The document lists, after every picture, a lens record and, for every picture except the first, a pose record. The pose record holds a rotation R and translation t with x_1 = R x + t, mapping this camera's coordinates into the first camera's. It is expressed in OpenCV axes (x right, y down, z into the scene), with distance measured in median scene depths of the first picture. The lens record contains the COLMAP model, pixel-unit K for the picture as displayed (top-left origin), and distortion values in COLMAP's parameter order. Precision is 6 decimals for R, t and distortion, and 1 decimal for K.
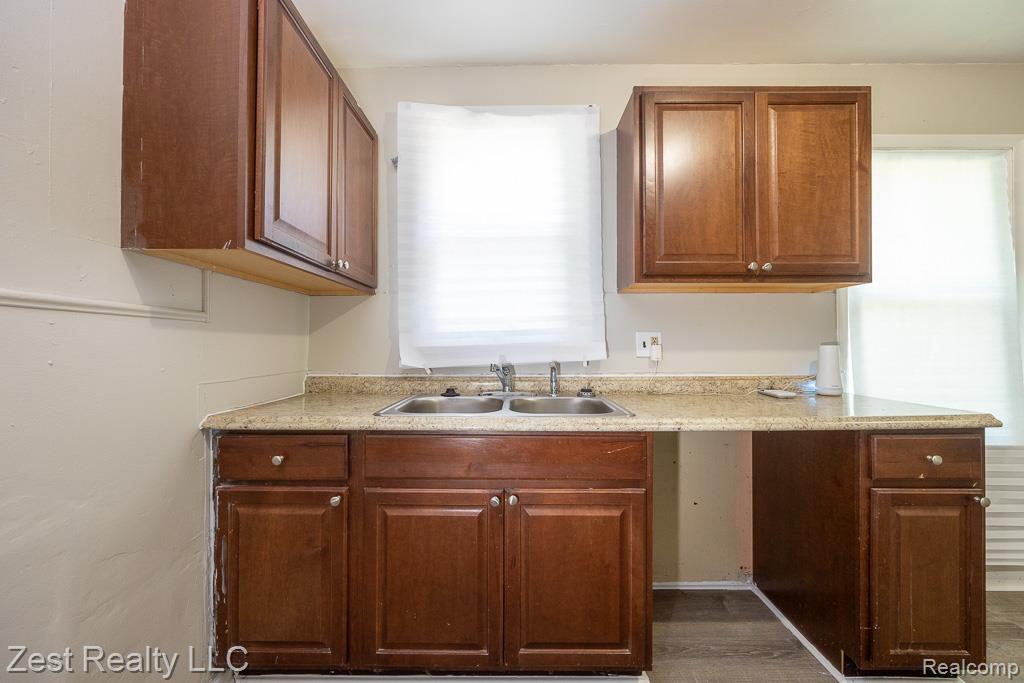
lens RADIAL K [[421.3, 0, 513.9], [0, 421.3, 342.7], [0, 0, 1]] dist [0.003160, 0.000021]
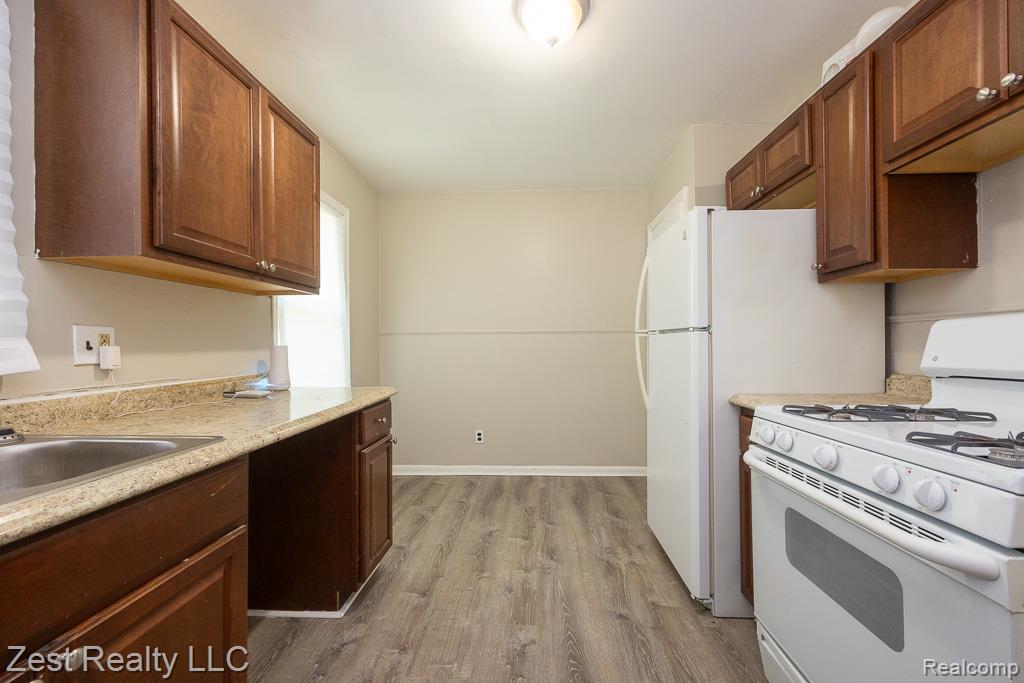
lens RADIAL K [[421.3, 0, 519.2], [0, 421.3, 340.4], [0, 0, 1]] dist [0.003160, 0.000021]
pose [[0.042797, 0.006857, 0.999060, -0.376350], [0.002612, 0.999972, -0.006975, 0.003250], [-0.999080, 0.002908, 0.042778, 0.358415]]
